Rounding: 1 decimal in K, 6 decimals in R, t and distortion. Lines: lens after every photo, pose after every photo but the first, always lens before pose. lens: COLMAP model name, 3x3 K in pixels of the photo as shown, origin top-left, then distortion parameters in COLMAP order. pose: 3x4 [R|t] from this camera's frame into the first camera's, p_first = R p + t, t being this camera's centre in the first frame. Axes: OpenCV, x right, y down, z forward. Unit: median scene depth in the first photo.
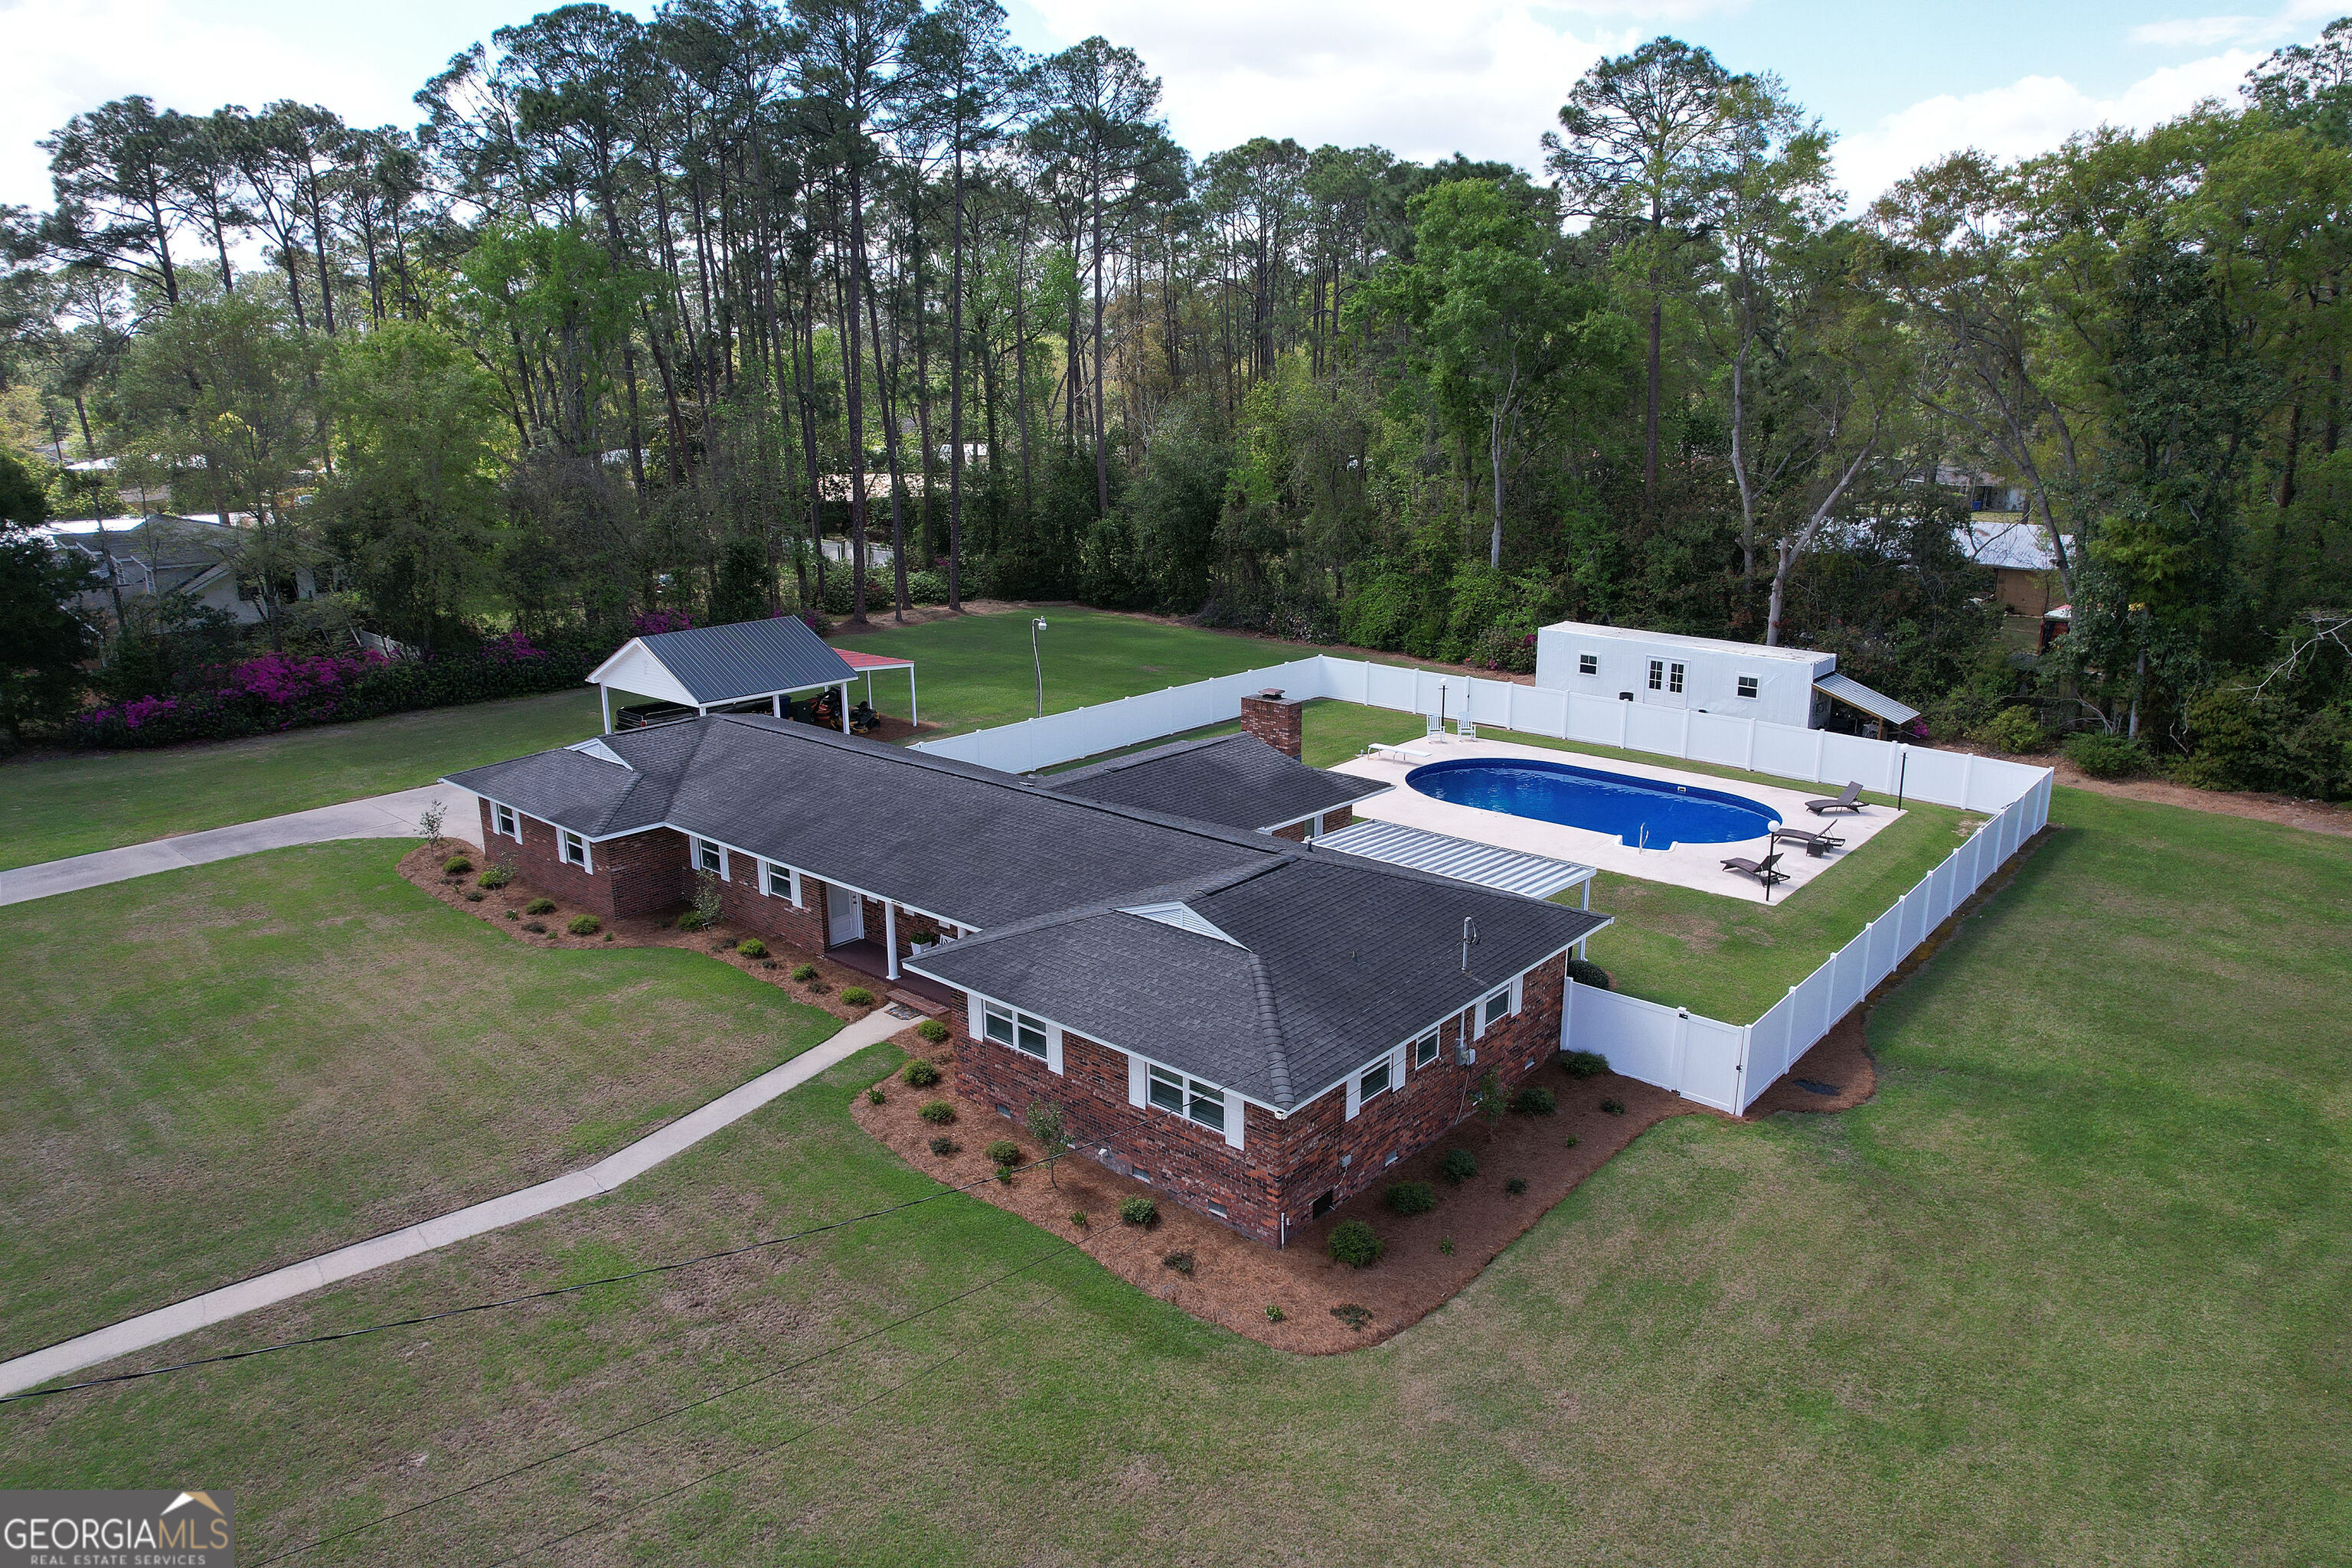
lens RADIAL K [[1505.1, 0, 1184.7], [0, 1505.1, 780.5], [0, 0, 1]] dist [-0.079050, 0.075326]
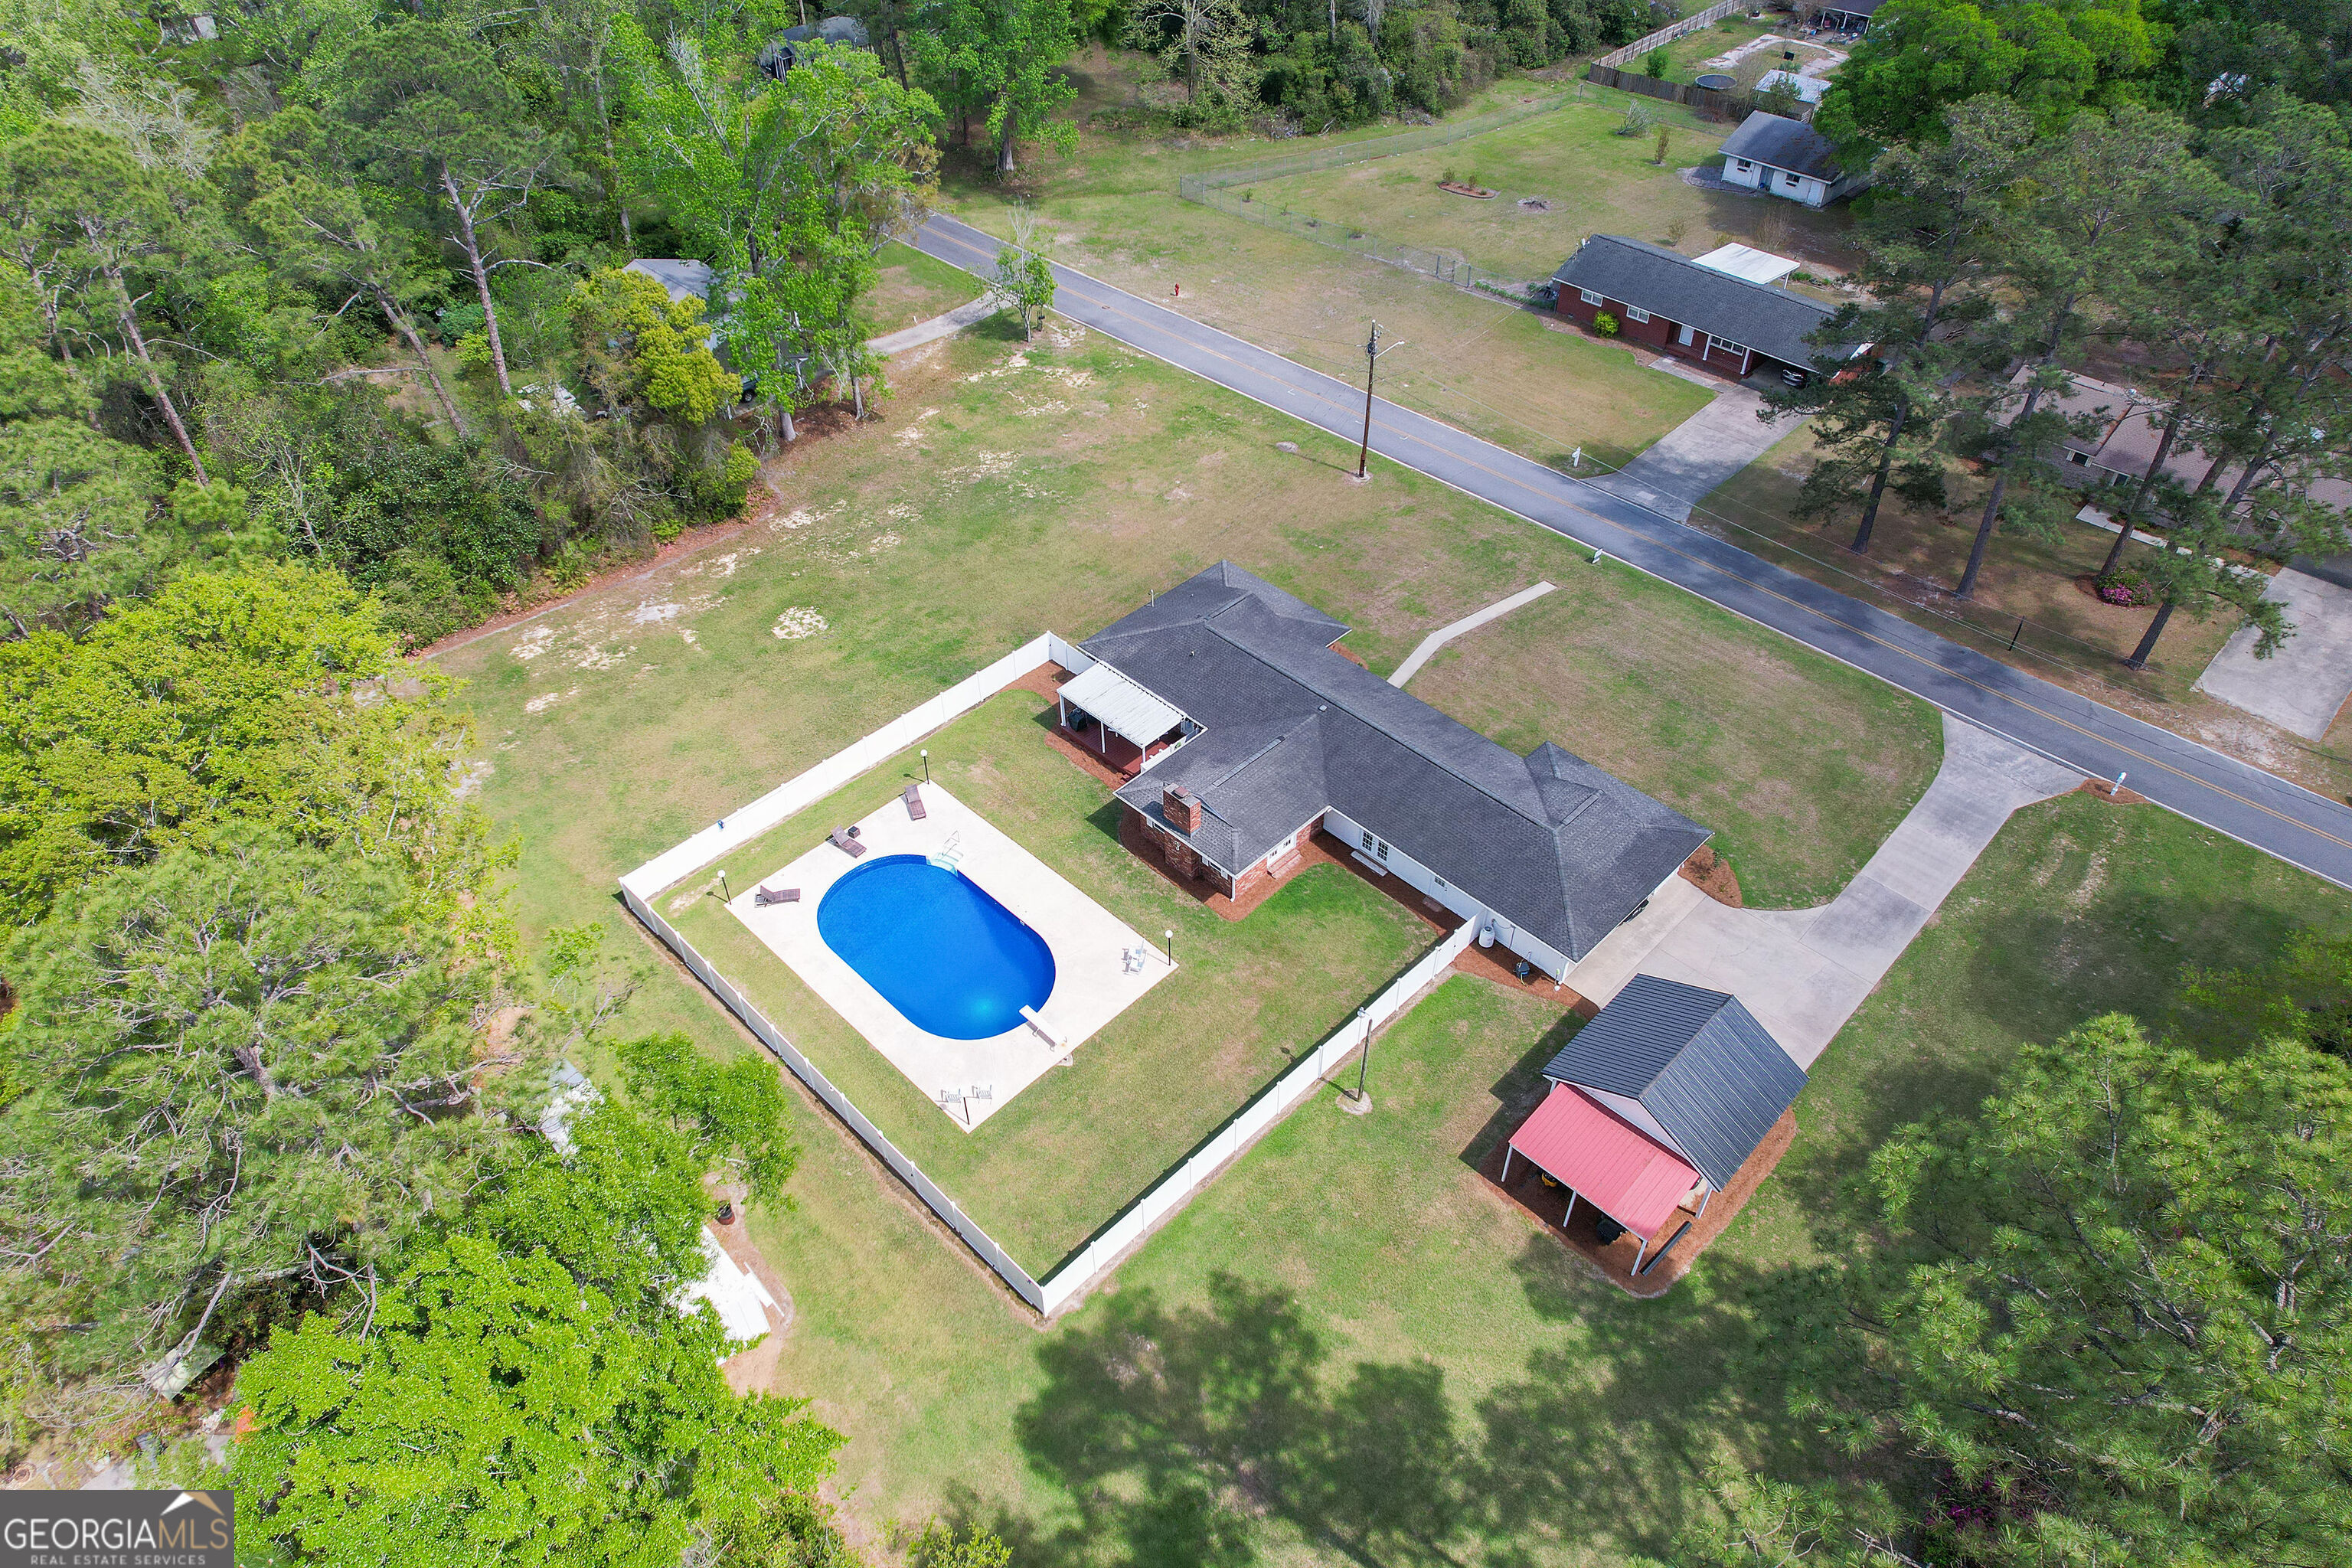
lens RADIAL K [[1494.7, 0, 1182.1], [0, 1494.7, 784.9], [0, 0, 1]] dist [-0.058173, 0.033487]
pose [[-0.997616, -0.032867, 0.060681, -0.039030], [0.033354, 0.540146, 0.840910, -1.474550], [-0.060415, 0.840929, -0.537762, 1.978595]]
